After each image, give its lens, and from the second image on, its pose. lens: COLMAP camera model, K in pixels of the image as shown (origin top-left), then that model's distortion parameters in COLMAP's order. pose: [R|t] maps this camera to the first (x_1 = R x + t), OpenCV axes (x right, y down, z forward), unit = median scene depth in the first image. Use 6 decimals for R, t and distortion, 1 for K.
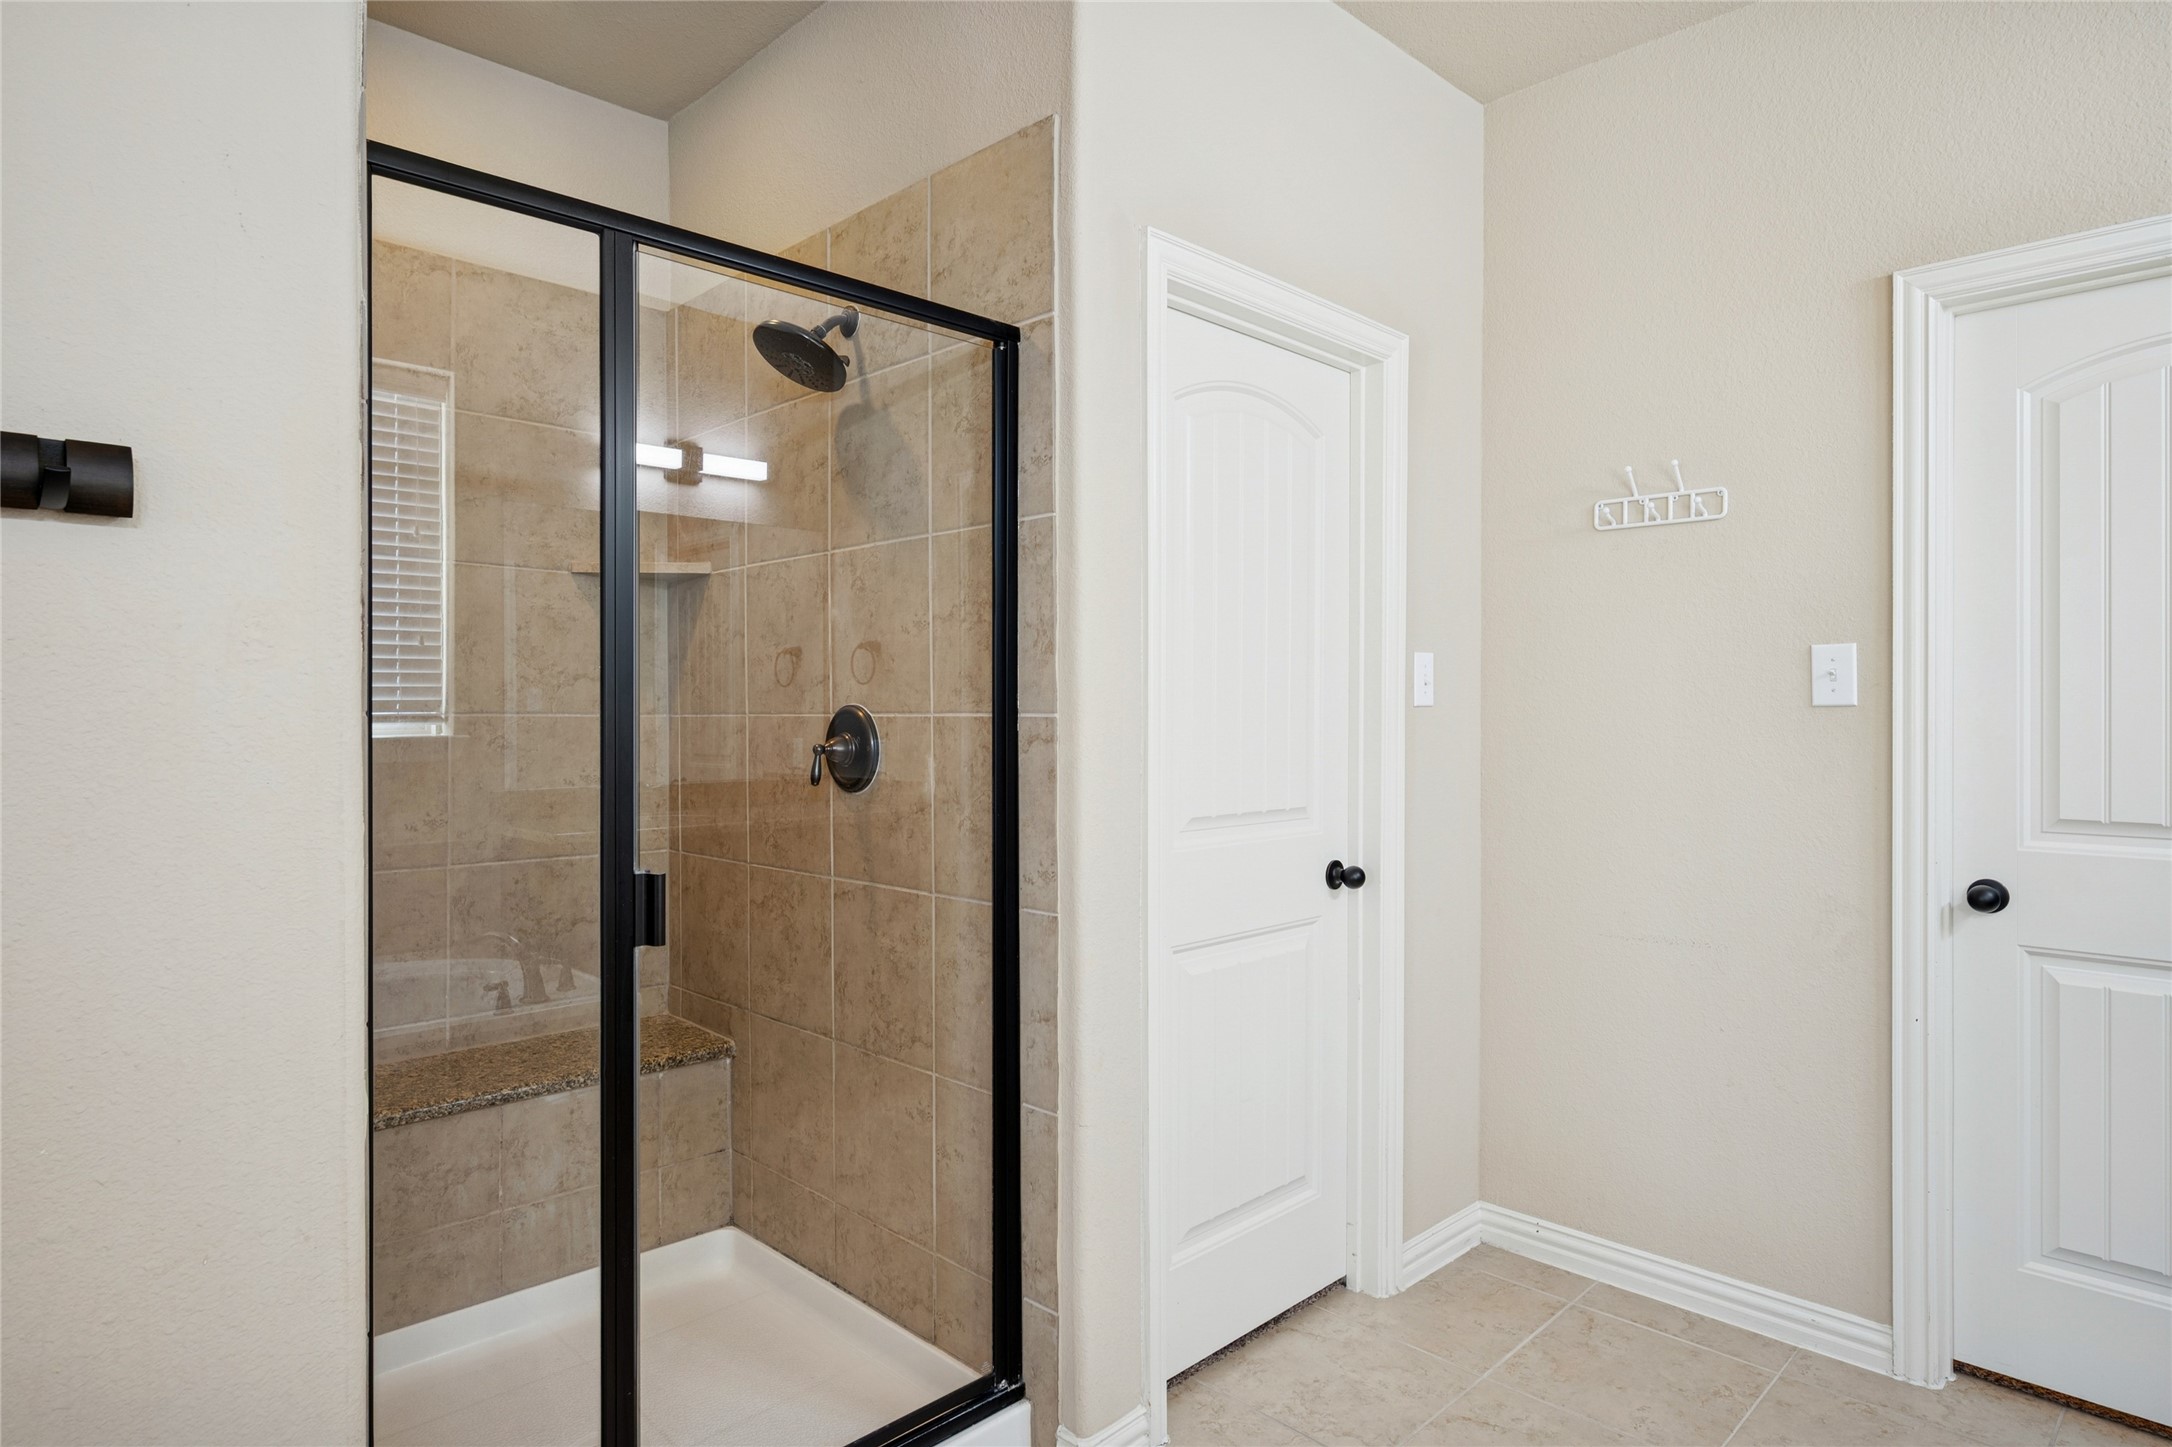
lens RADIAL K [[1219.9, 0, 1087.0], [0, 1219.9, 708.2], [0, 0, 1]] dist [-0.000582, -0.000438]
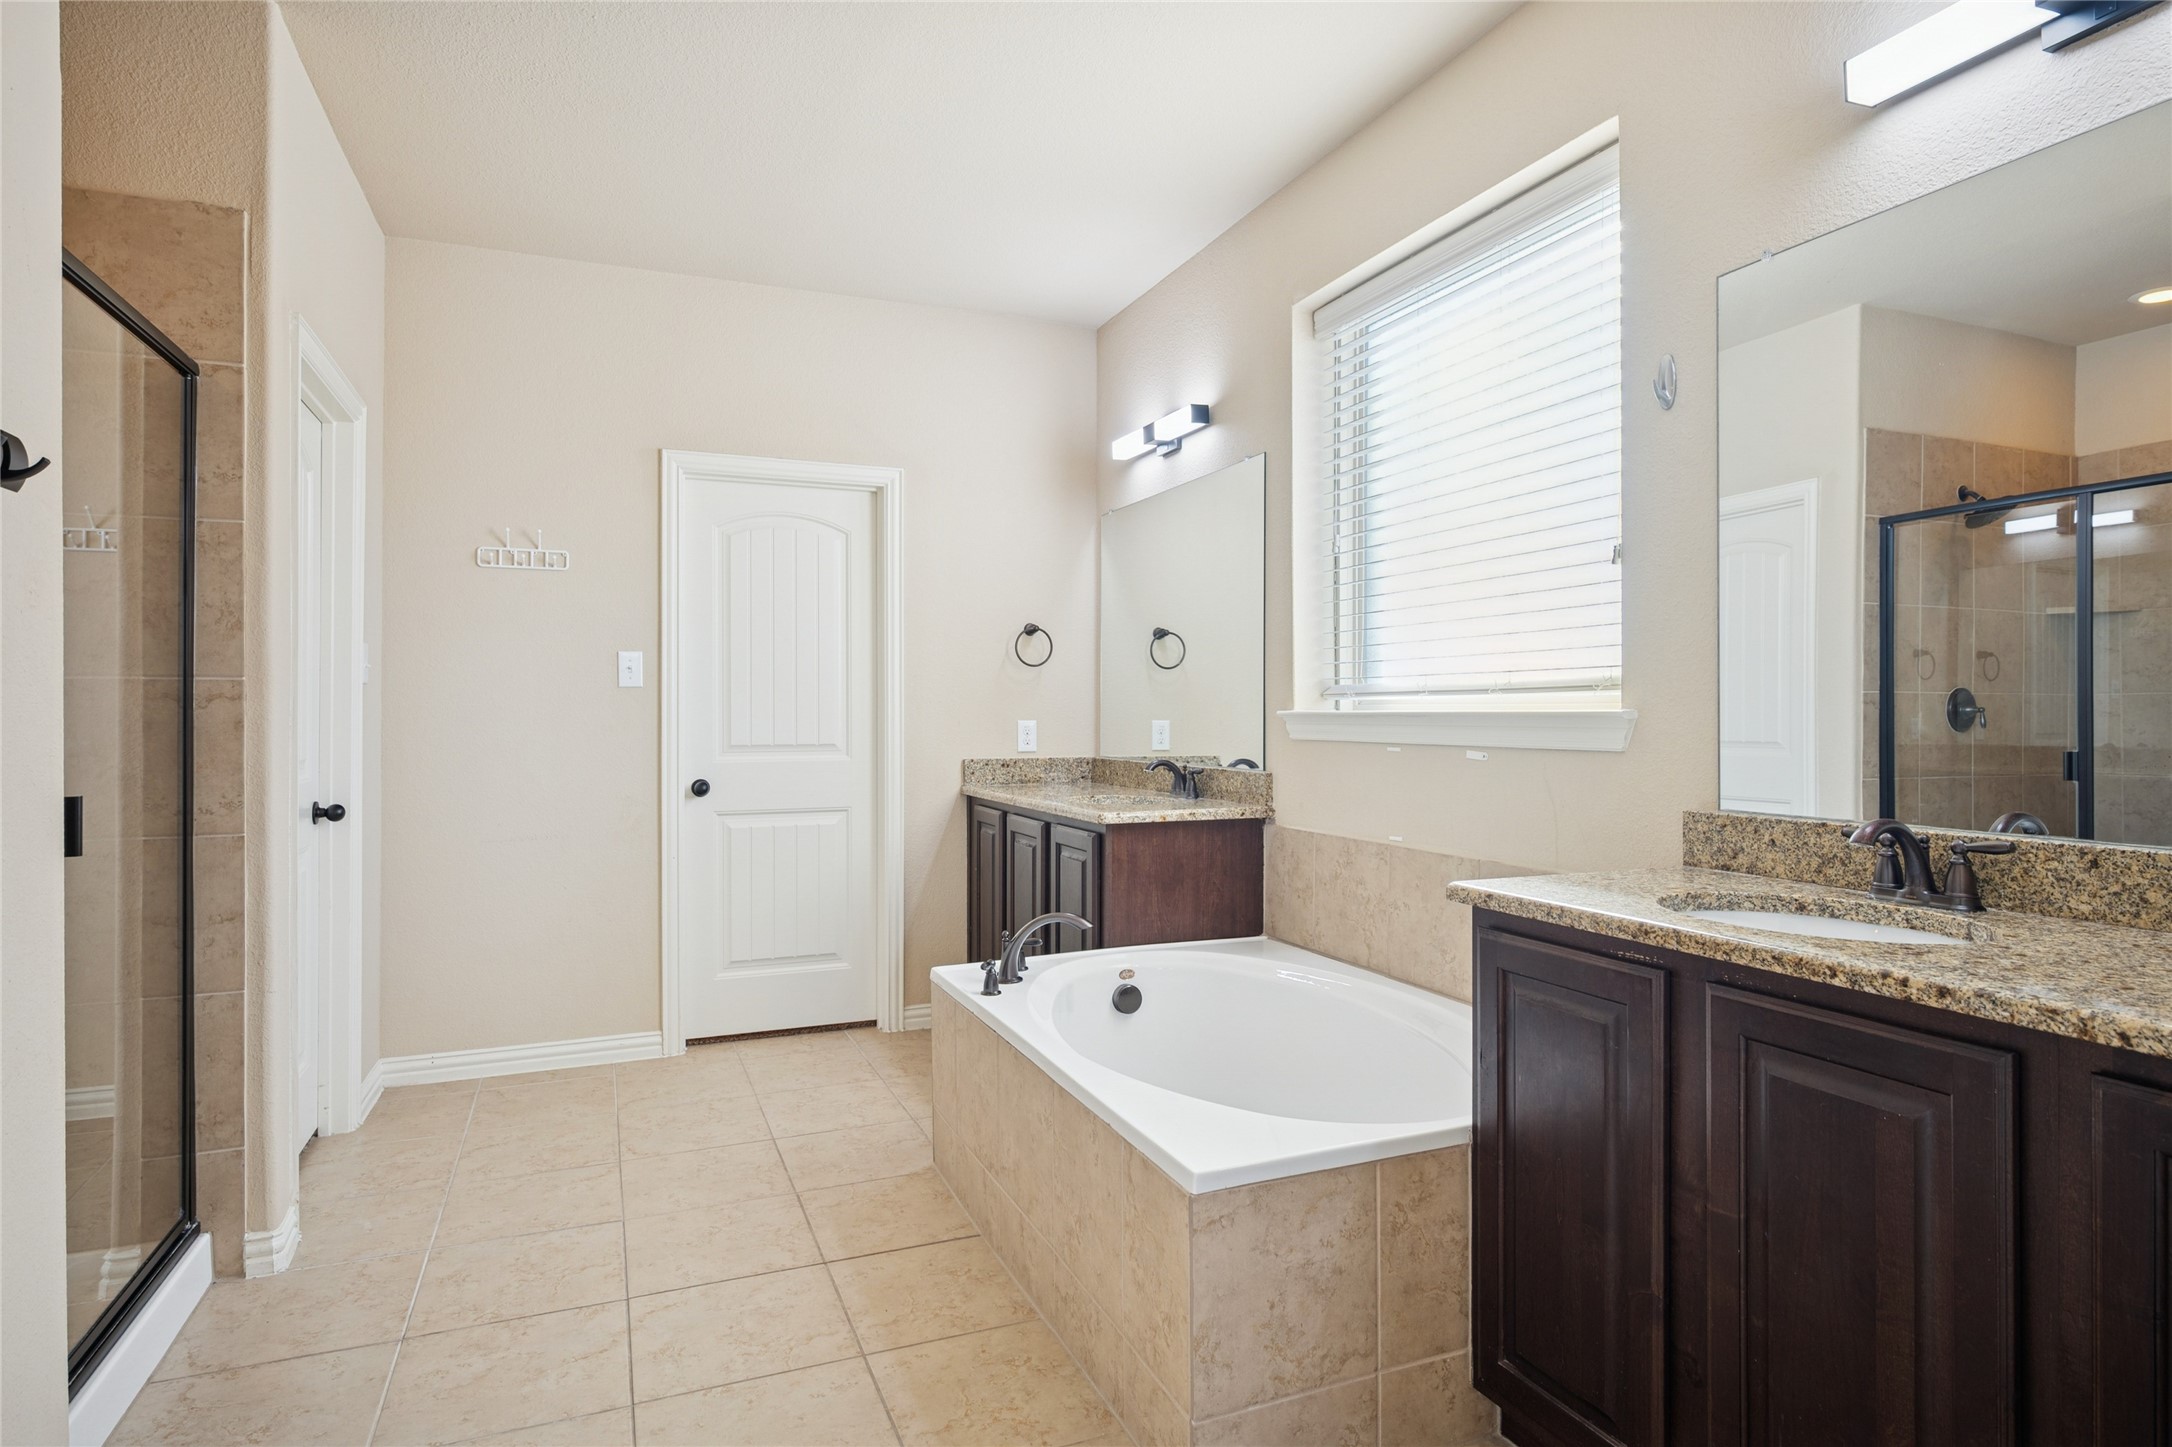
lens RADIAL K [[1219.9, 0, 1088.3], [0, 1219.9, 714.6], [0, 0, 1]] dist [-0.000582, -0.000438]
pose [[0.374865, -0.000808, 0.927079, -0.815954], [0.004275, 0.999990, -0.000857, 0.045122], [-0.927069, 0.004285, 0.374865, -0.280031]]
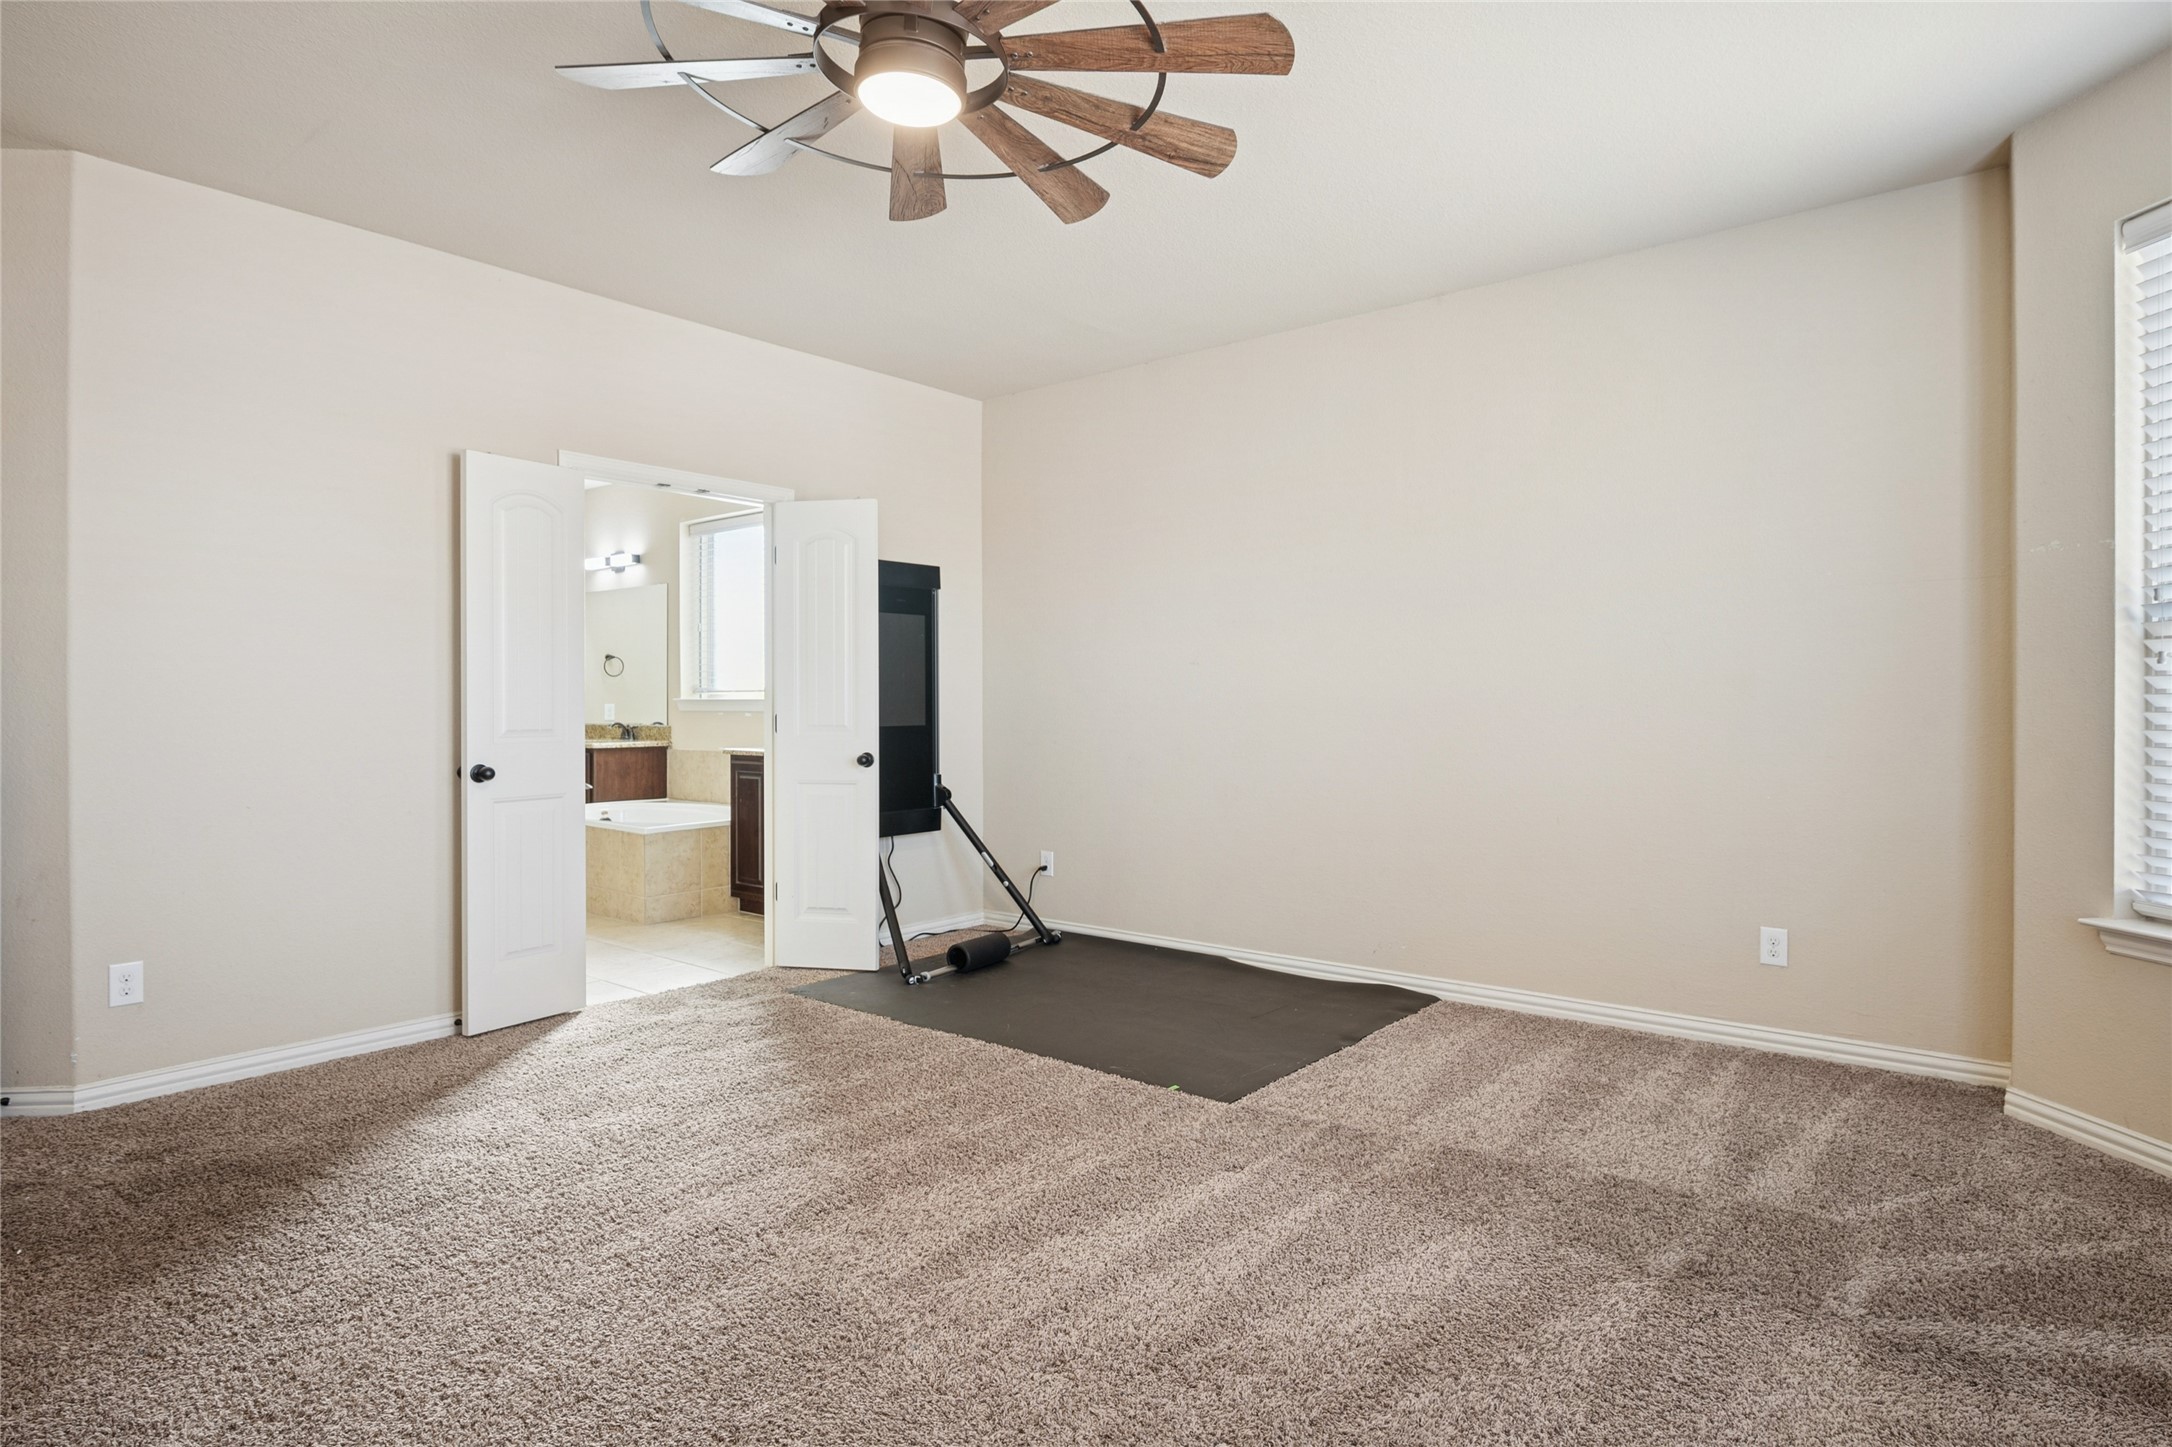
lens RADIAL K [[1219.9, 0, 1101.6], [0, 1219.9, 710.1], [0, 0, 1]] dist [-0.000582, -0.000438]
pose [[-0.097024, -0.003709, 0.995275, -1.776341], [0.005303, 0.999977, 0.004243, 0.053799], [-0.995268, 0.005690, -0.097002, -0.522785]]
